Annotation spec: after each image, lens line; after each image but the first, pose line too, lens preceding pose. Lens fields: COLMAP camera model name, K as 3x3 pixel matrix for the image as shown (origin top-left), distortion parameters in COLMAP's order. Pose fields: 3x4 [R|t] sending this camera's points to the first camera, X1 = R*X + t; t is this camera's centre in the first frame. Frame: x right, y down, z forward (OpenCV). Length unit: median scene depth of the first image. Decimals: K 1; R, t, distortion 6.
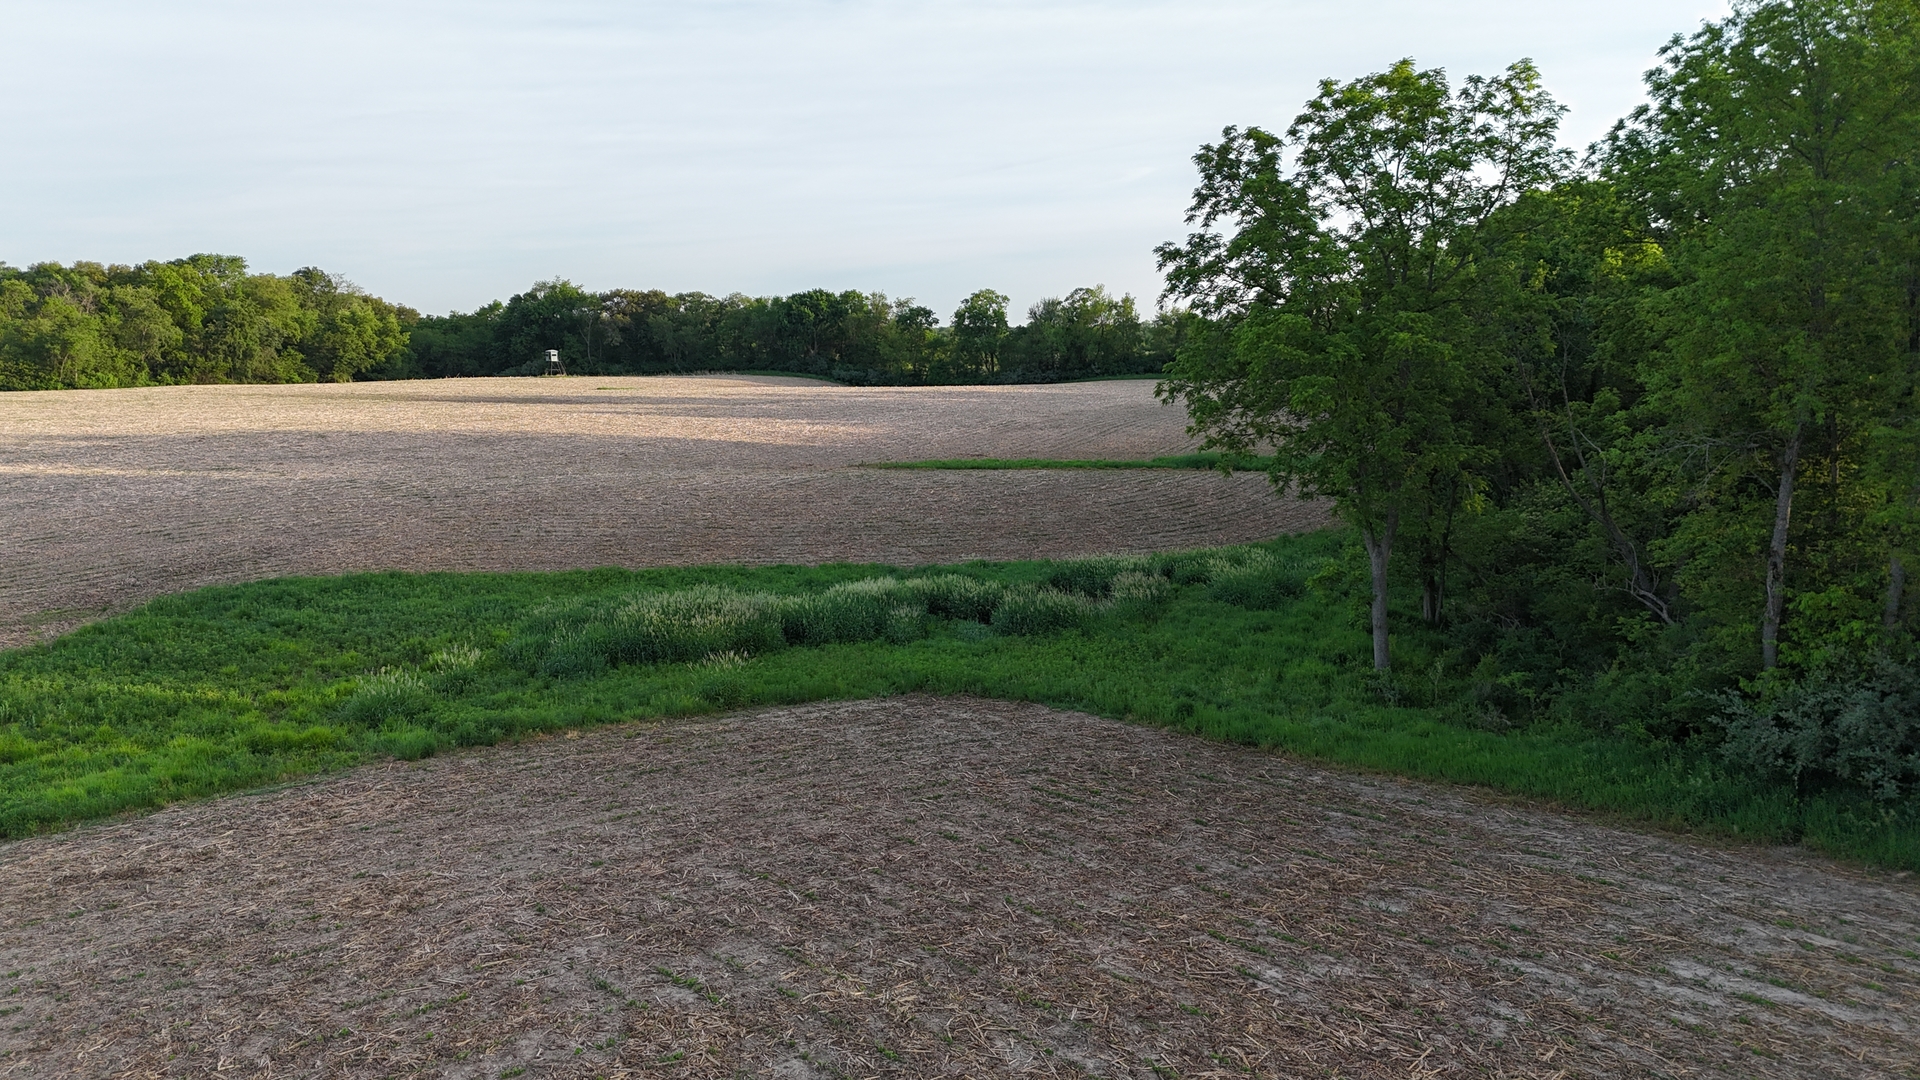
lens RADIAL K [[1402.4, 0, 951.4], [0, 1402.4, 545.8], [0, 0, 1]] dist [0.068772, -0.057728]
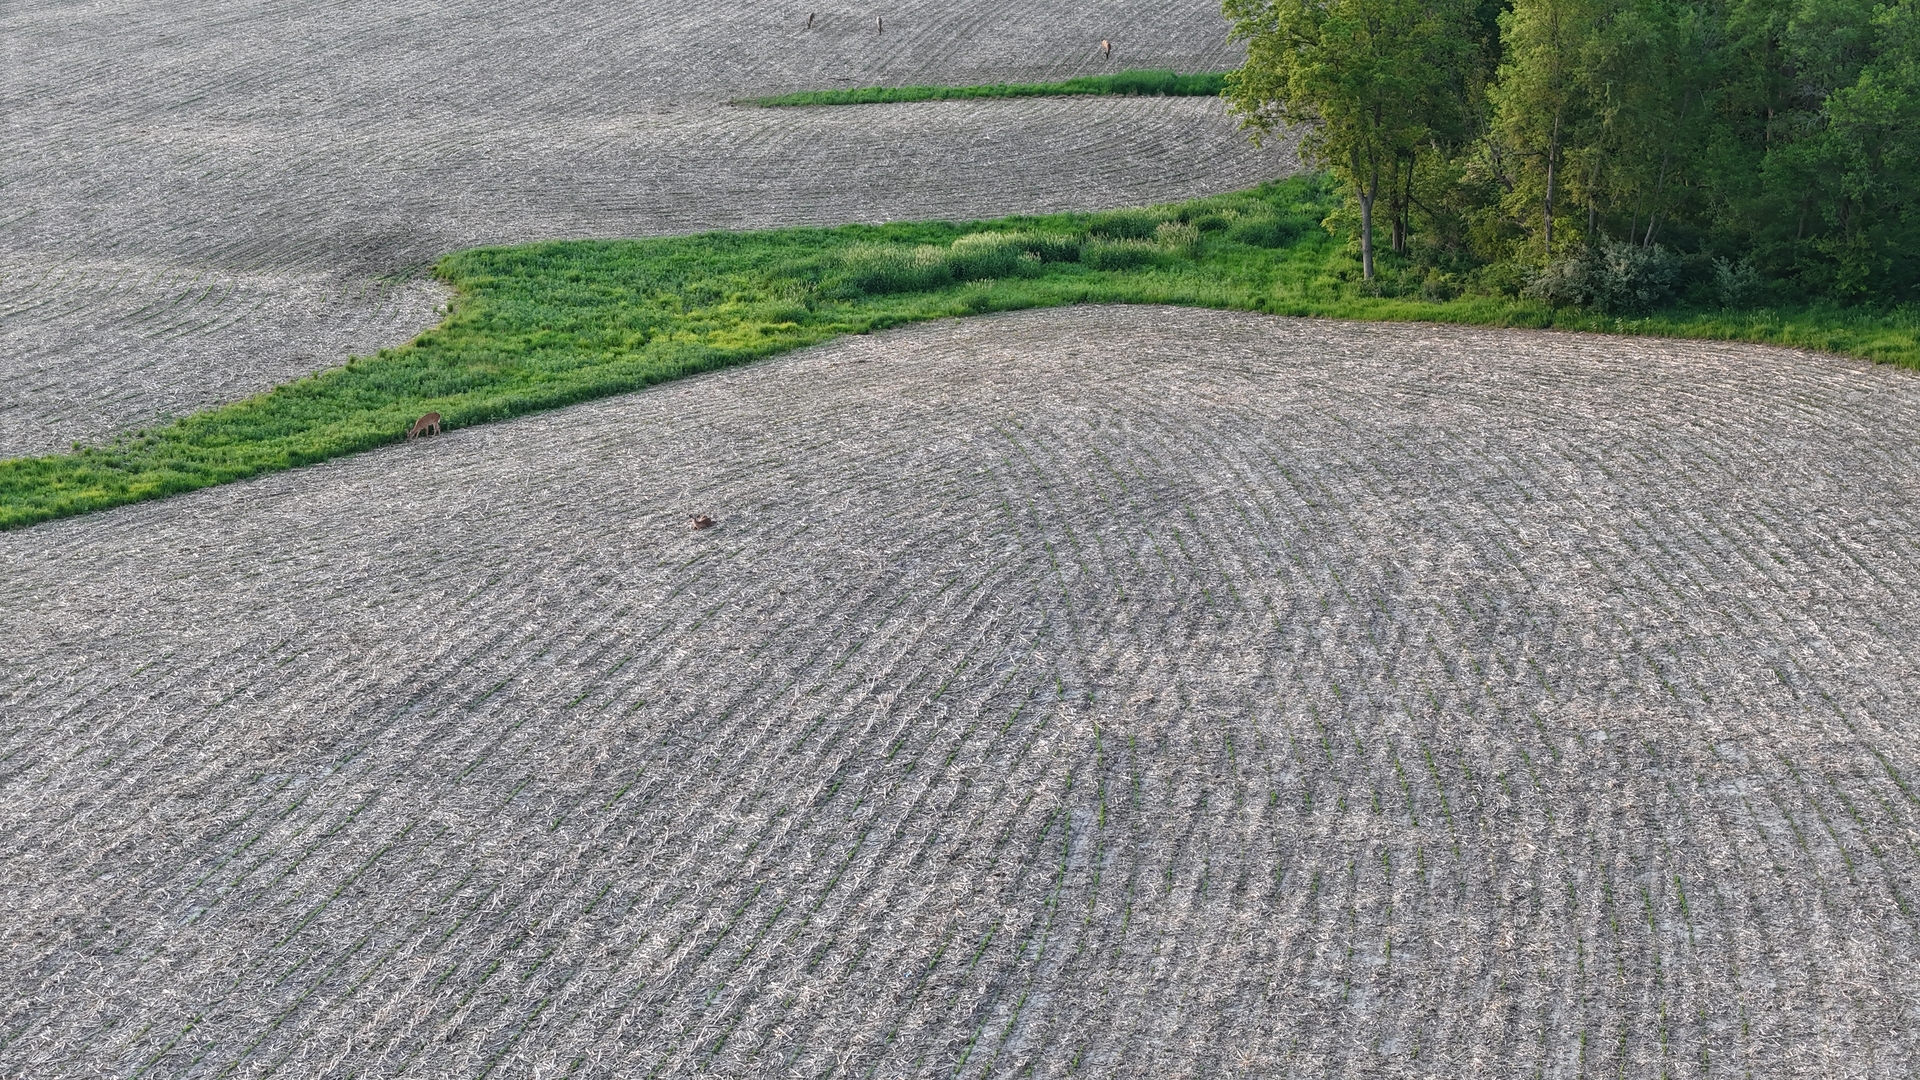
lens RADIAL K [[4094.4, 0, 960.0], [0, 4094.4, 540.0], [0, 0, 1]] dist [-0.080767, -0.219854]
pose [[0.975327, -0.050286, 0.214961, -1.040339], [0.030541, 0.995084, 0.094210, -0.058892], [-0.218642, -0.085320, 0.972068, -3.074985]]
